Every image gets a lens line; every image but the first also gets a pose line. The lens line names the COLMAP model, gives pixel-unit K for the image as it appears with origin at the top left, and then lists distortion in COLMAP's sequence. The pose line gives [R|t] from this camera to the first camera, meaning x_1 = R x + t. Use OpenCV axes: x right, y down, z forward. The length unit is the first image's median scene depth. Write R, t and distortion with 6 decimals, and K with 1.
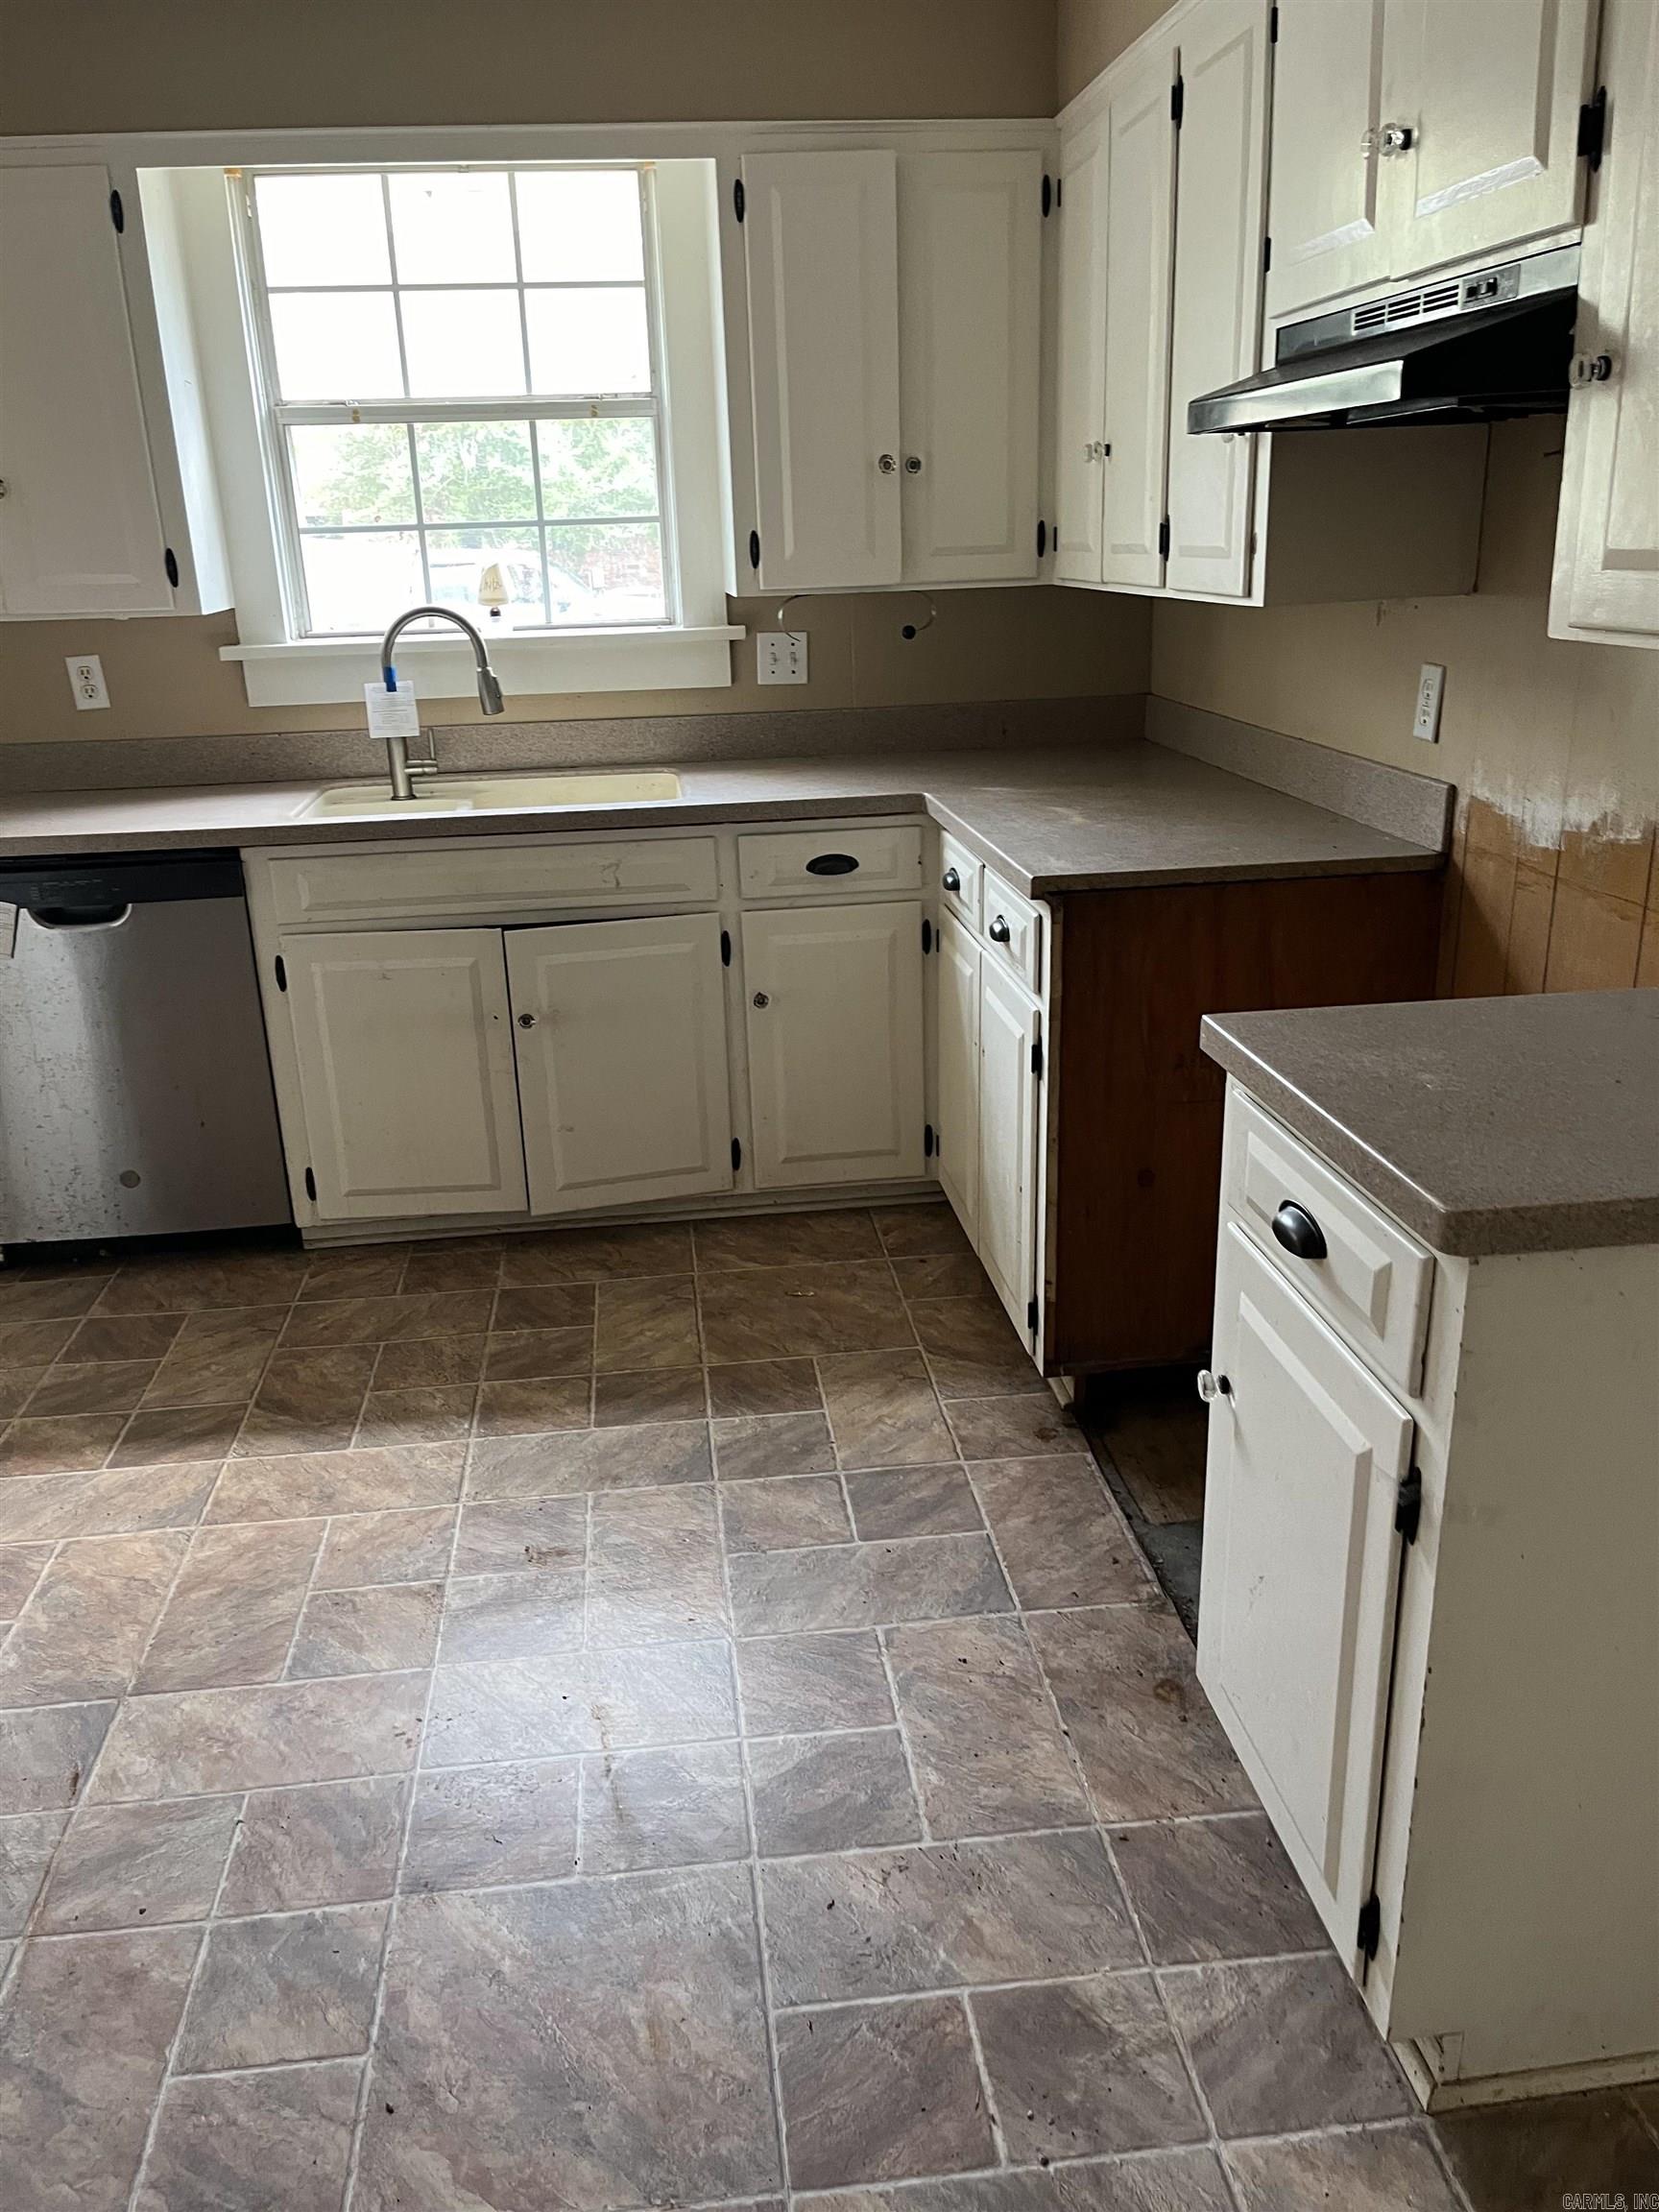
lens RADIAL K [[1678.1, 0, 829.5], [0, 1678.1, 1106.0], [0, 0, 1]] dist [0.097045, -0.152434]
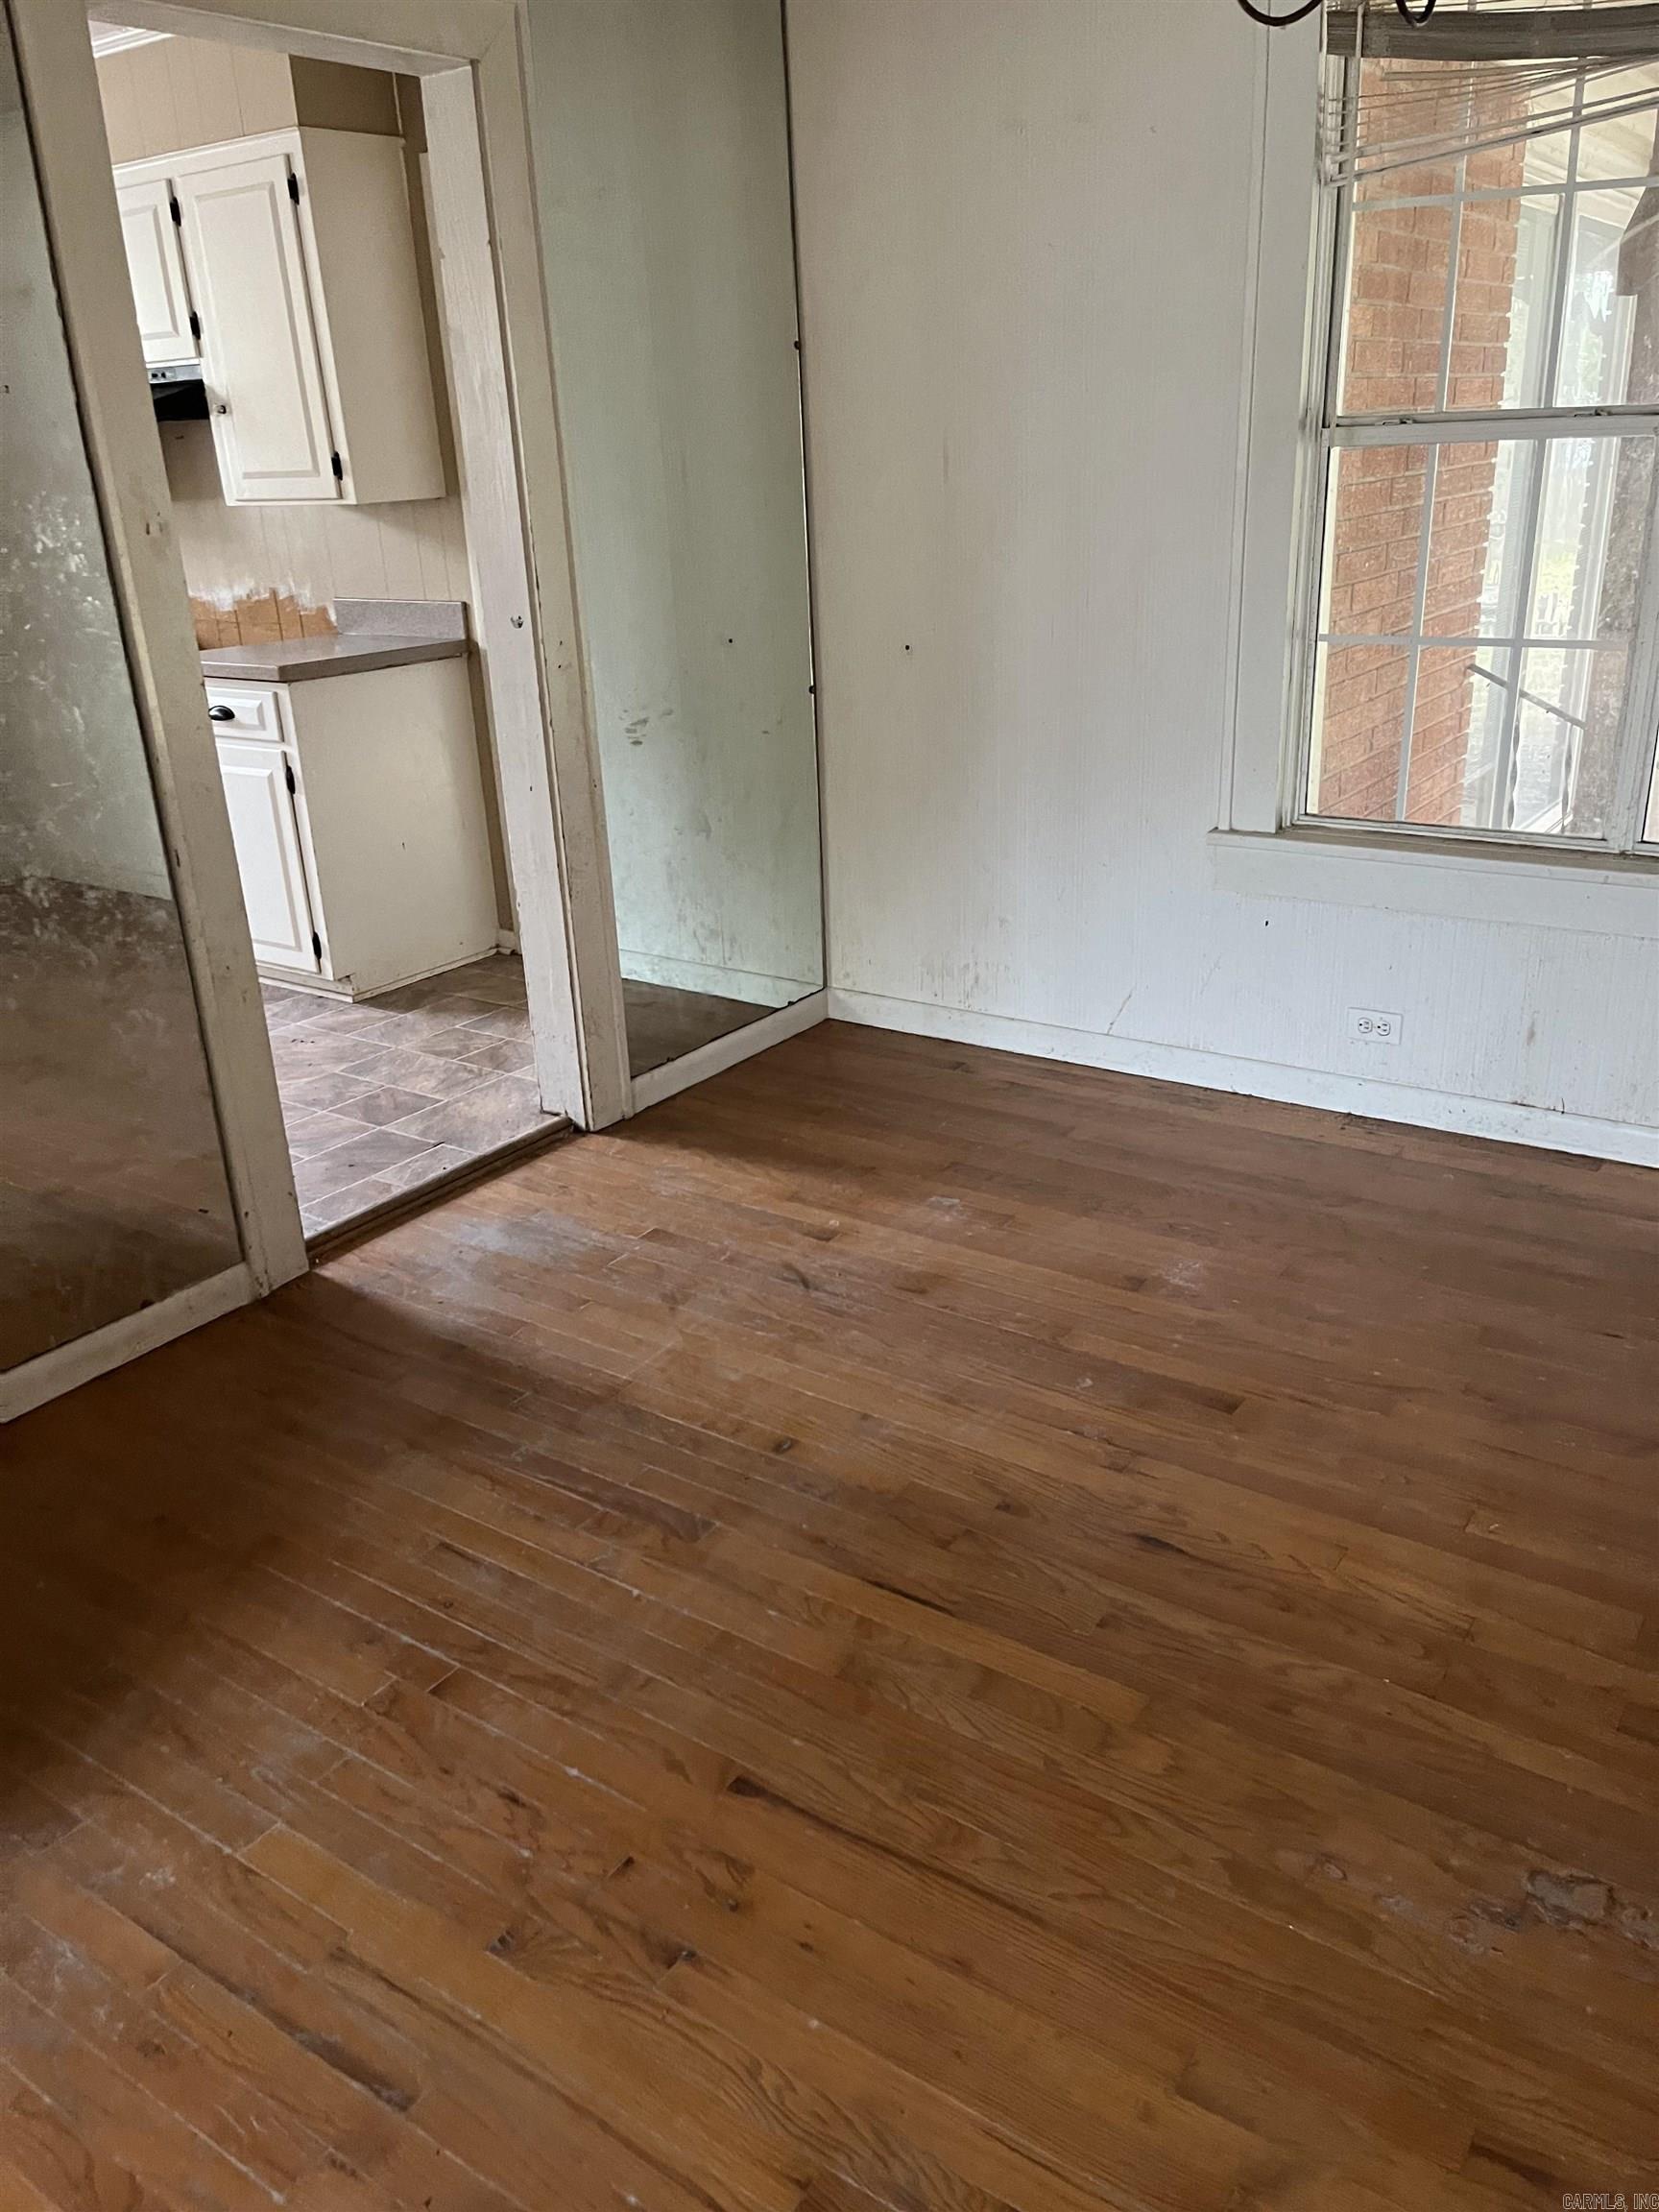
lens RADIAL K [[1678.1, 0, 829.5], [0, 1678.1, 1106.0], [0, 0, 1]] dist [0.097045, -0.152434]
pose [[0.670864, -0.272497, 0.689701, -1.162390], [0.263228, 0.956981, 0.122058, 0.612104], [-0.693291, 0.099664, 0.713733, -1.649422]]
